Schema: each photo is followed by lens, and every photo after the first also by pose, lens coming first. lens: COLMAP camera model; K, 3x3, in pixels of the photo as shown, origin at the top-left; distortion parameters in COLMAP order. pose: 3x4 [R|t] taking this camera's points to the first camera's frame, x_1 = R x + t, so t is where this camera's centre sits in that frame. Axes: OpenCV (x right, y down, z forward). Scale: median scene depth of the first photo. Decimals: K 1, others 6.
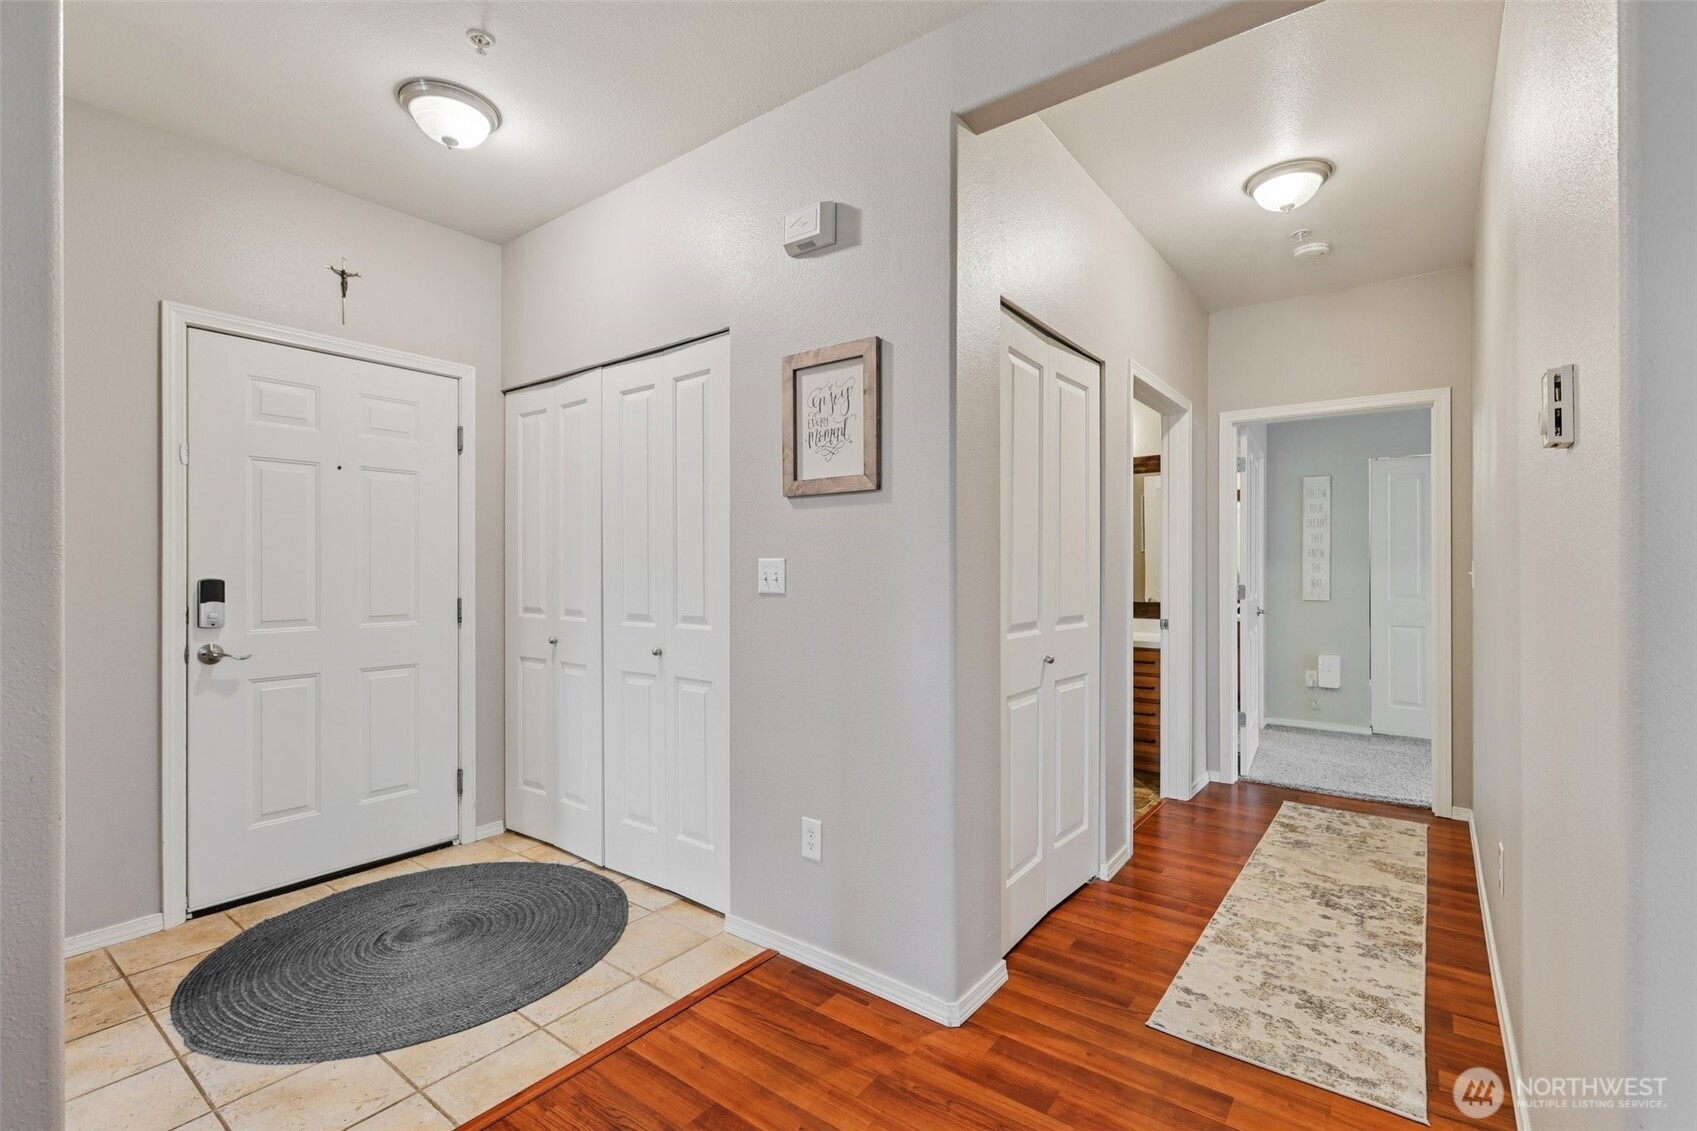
lens RADIAL K [[755.3, 0, 854.4], [0, 755.3, 567.1], [0, 0, 1]] dist [-0.001216, 0.001555]
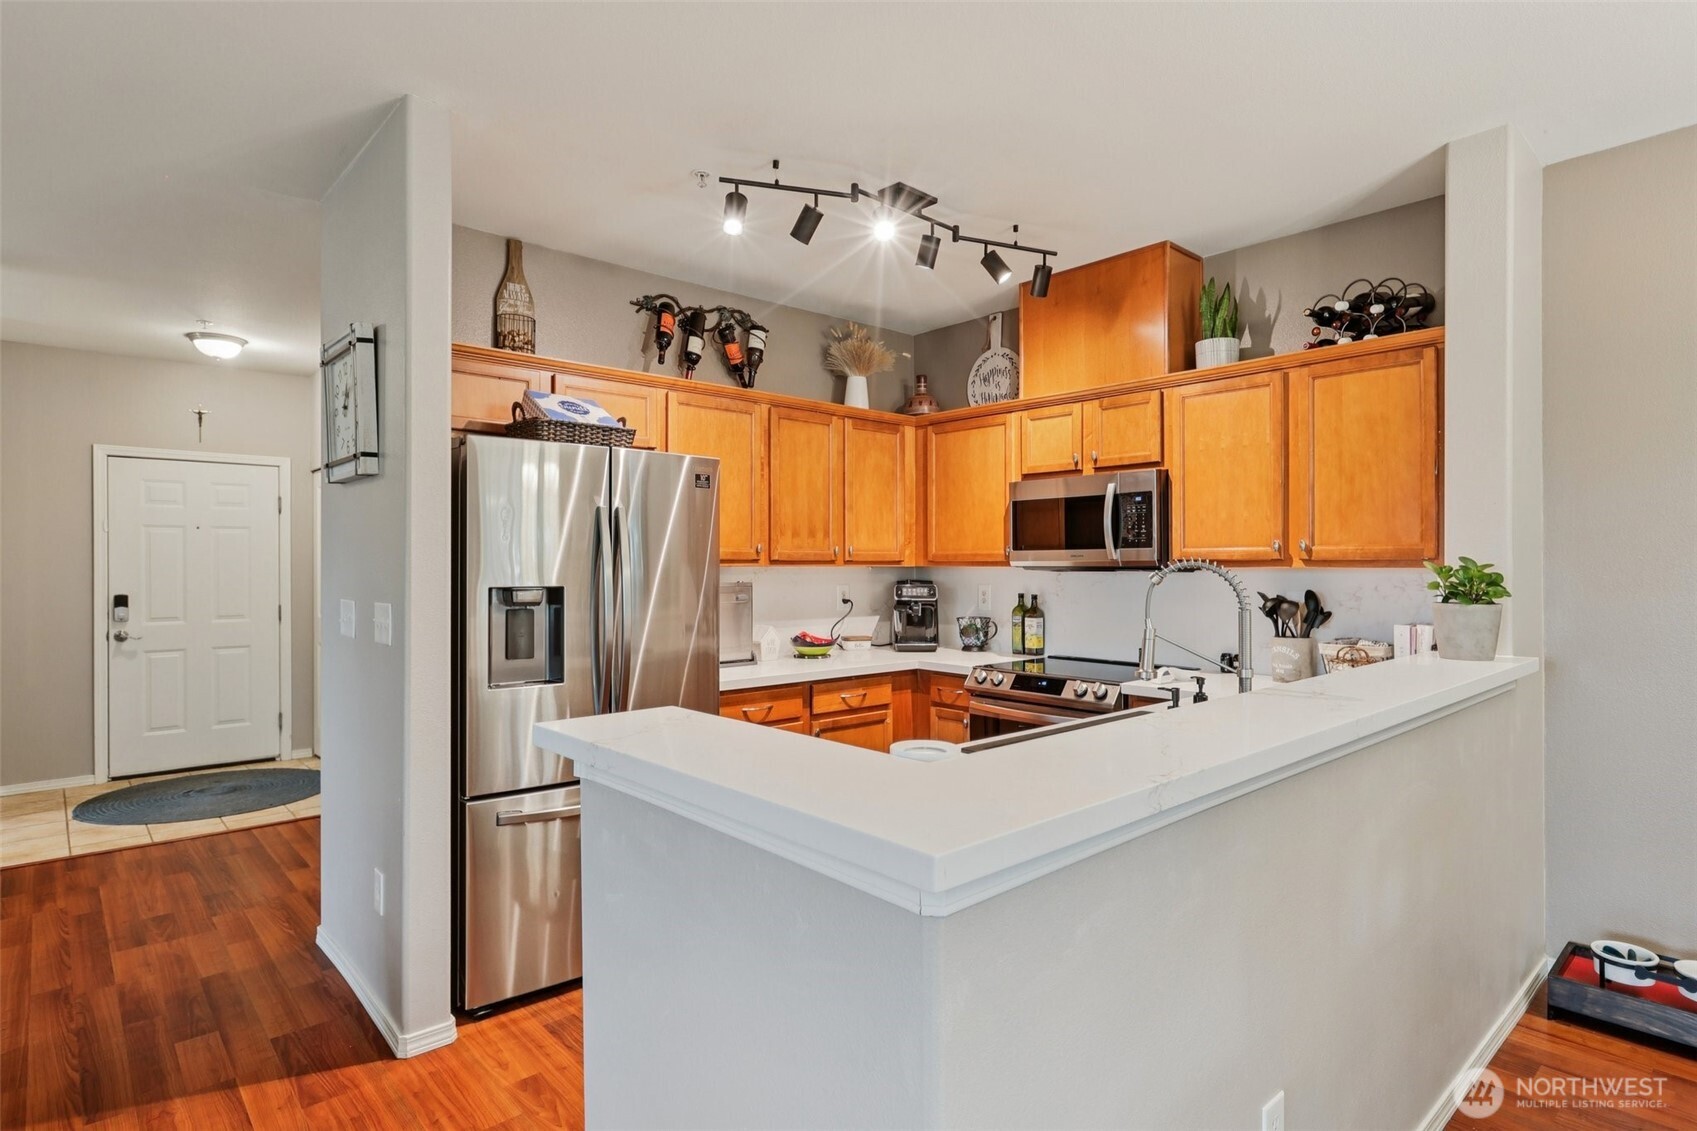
lens RADIAL K [[892.6, 0, 866.9], [0, 892.6, 561.8], [0, 0, 1]] dist [0.003574, -0.000545]
pose [[0.983692, -0.002183, -0.179847, 1.292169], [0.002345, 0.999997, 0.000688, -0.059939], [0.179845, -0.001098, 0.983694, -0.786063]]
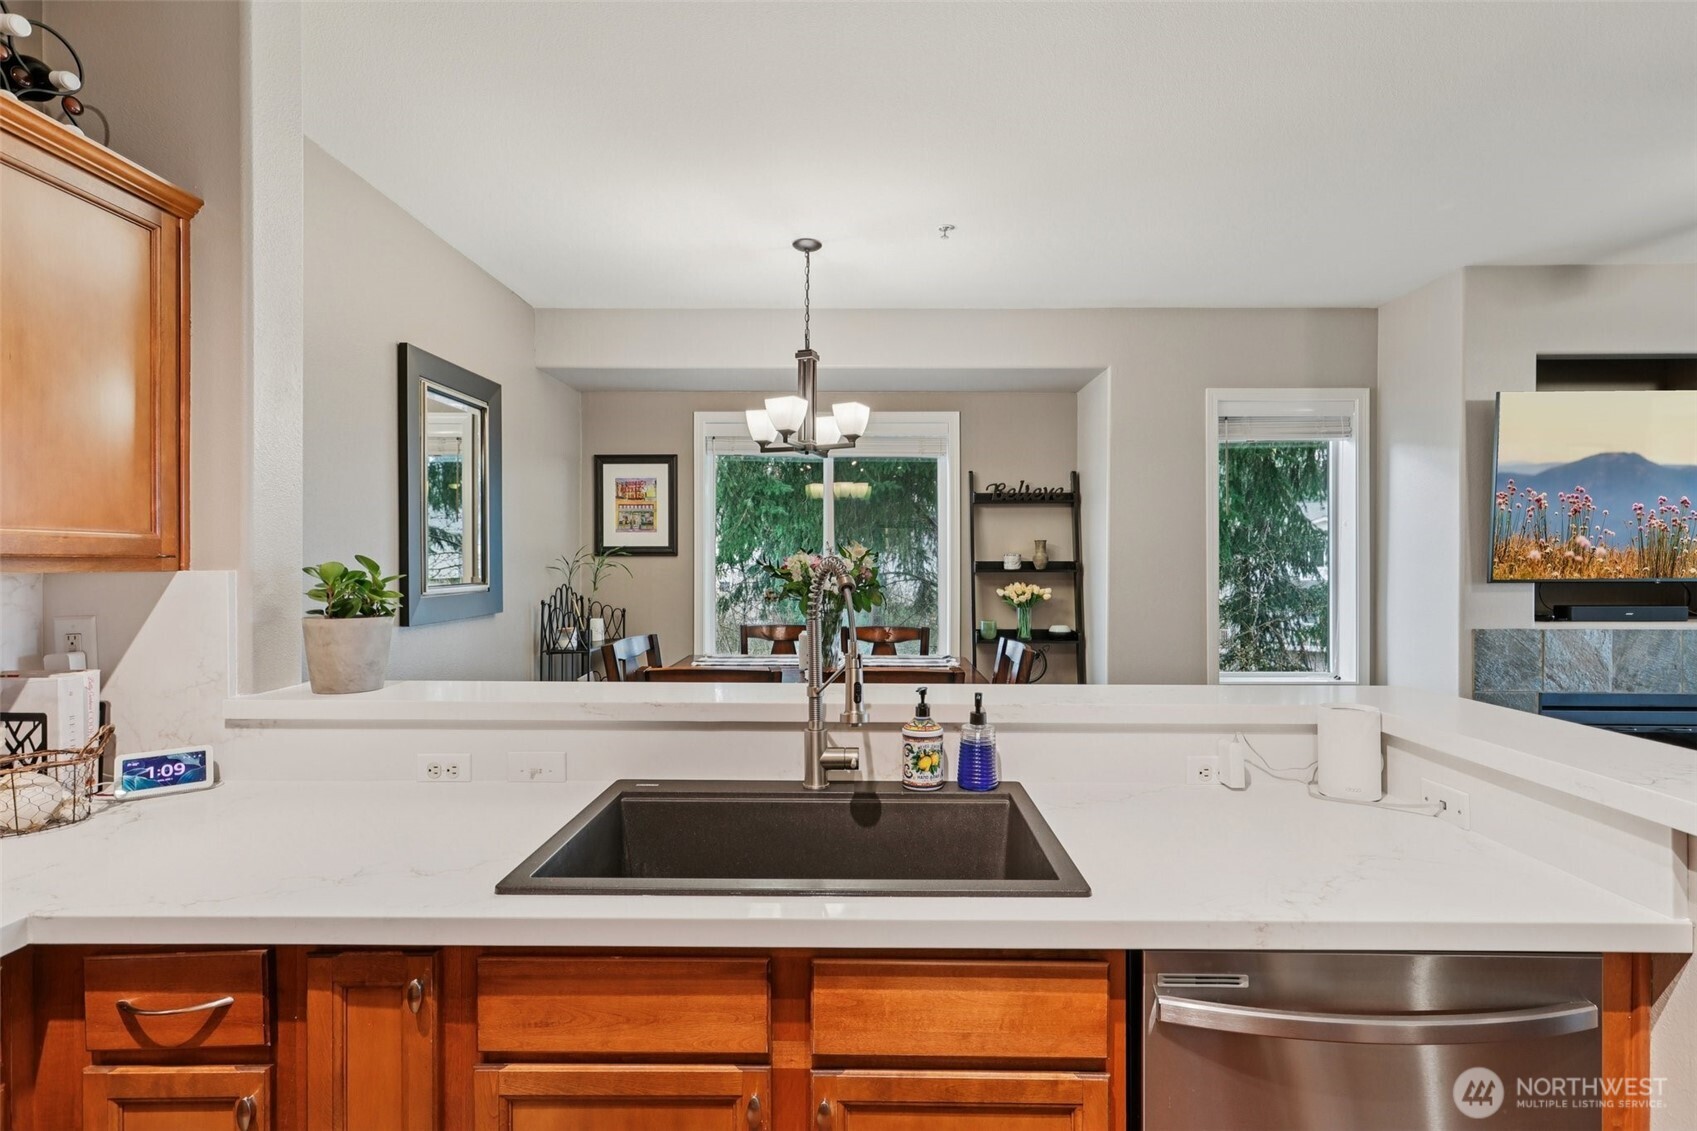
lens RADIAL K [[807.4, 0, 861.2], [0, 807.4, 562.5], [0, 0, 1]] dist [0.000278, 0.001580]
pose [[-0.594961, -0.001952, 0.803752, 0.958243], [-0.003595, 0.999994, -0.000232, -0.058830], [-0.803746, -0.003027, -0.594964, 0.398586]]
